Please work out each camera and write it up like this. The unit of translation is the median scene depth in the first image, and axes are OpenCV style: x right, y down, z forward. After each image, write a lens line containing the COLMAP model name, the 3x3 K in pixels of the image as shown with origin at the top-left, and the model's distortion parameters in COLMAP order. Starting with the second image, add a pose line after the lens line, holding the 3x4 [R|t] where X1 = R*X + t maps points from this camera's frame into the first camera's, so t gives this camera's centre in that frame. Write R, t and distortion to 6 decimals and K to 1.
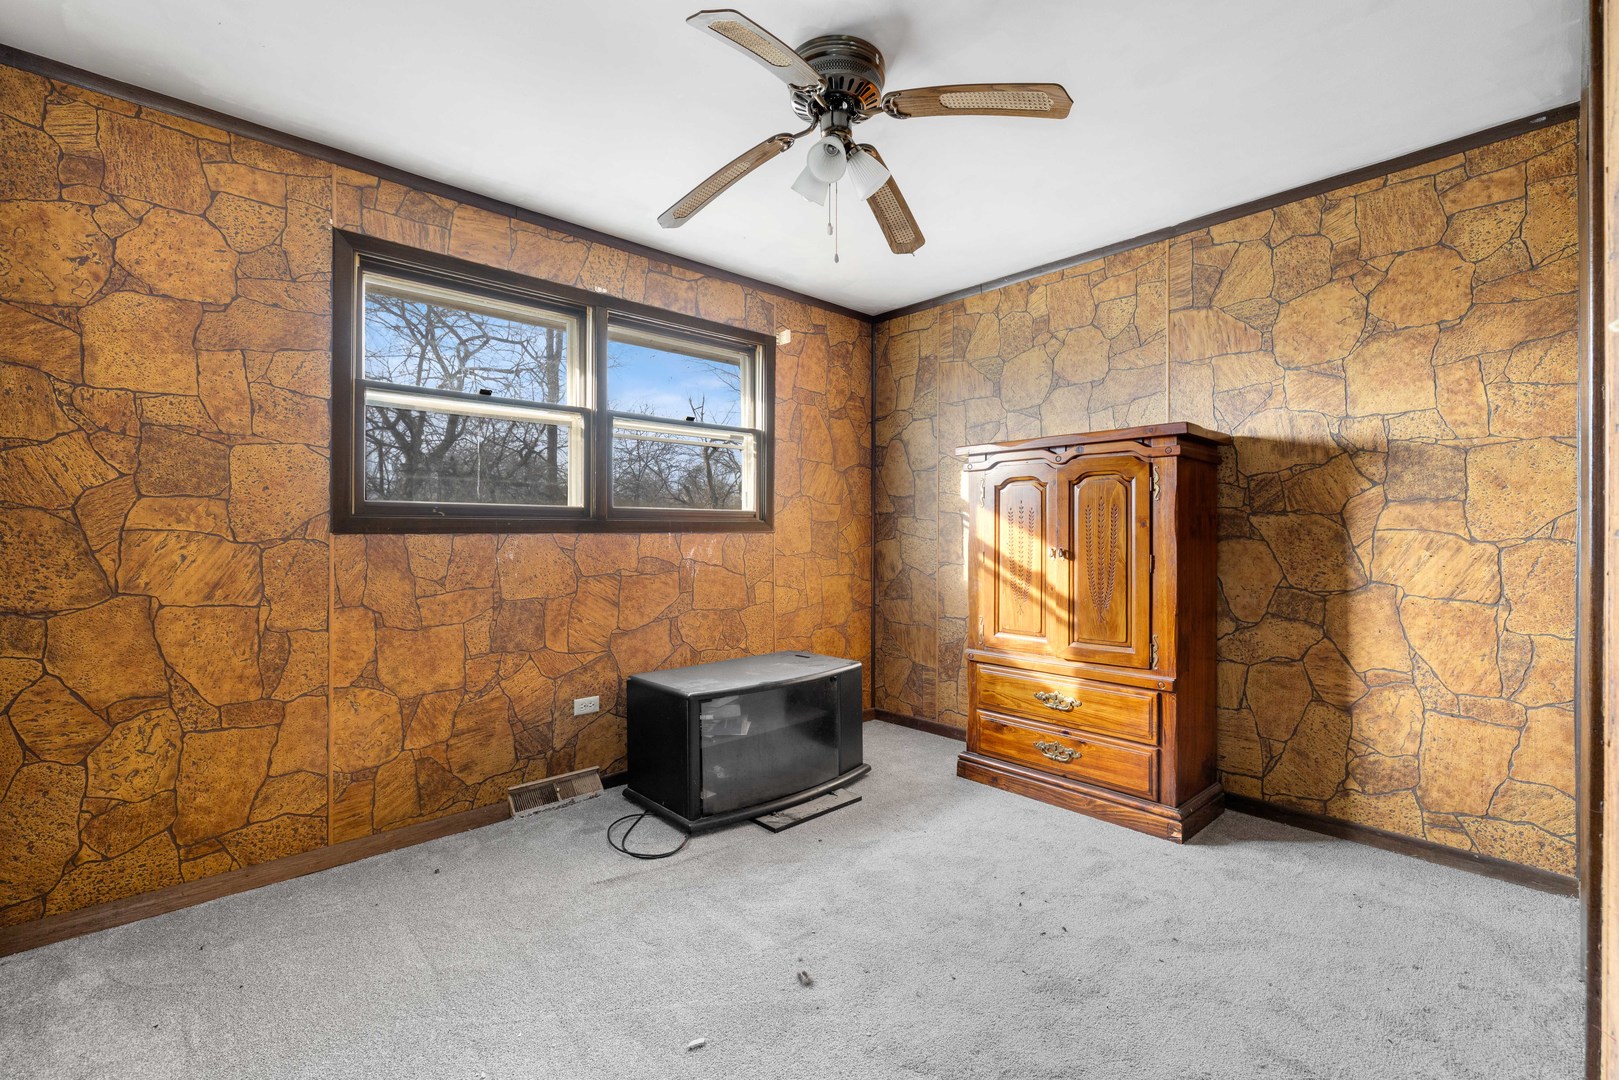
lens RADIAL K [[707.1, 0, 805.3], [0, 707.1, 534.2], [0, 0, 1]] dist [0.003656, 0.000009]
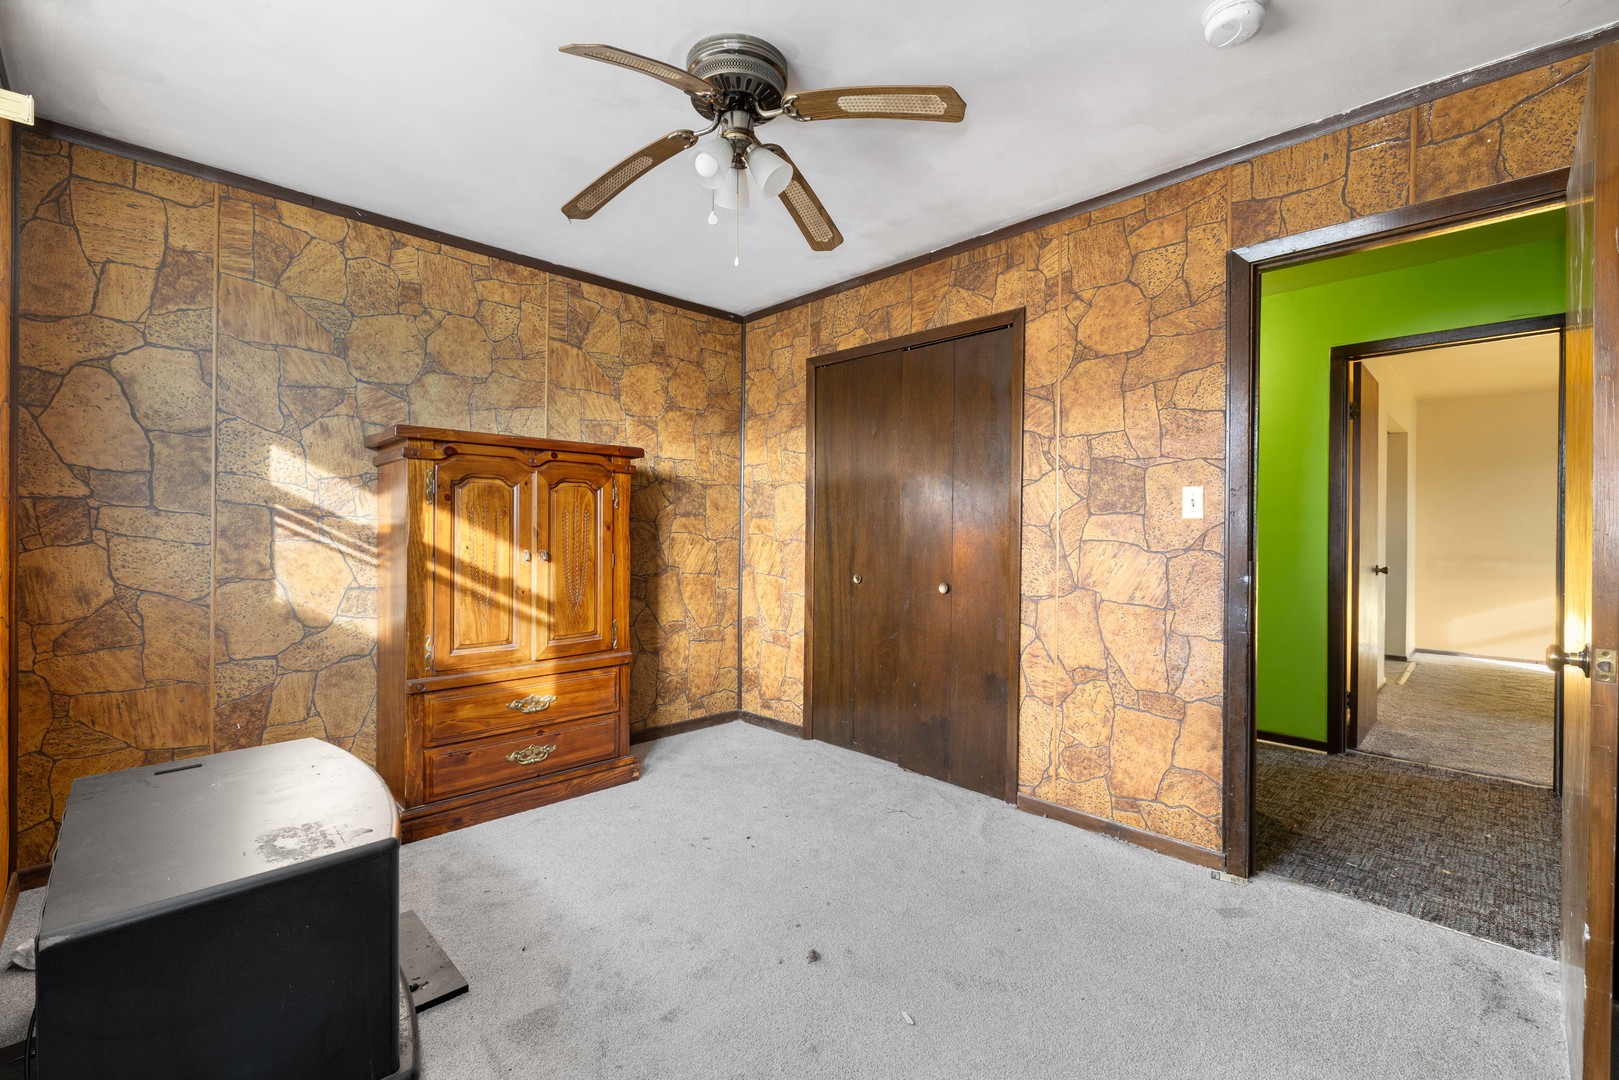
lens RADIAL K [[707.1, 0, 822.9], [0, 707.1, 535.3], [0, 0, 1]] dist [0.003656, 0.000009]
pose [[-0.046150, -0.009180, 0.998892, -0.638262], [-0.007731, 0.999931, 0.008832, -0.013696], [-0.998905, -0.007314, -0.046218, 0.620198]]
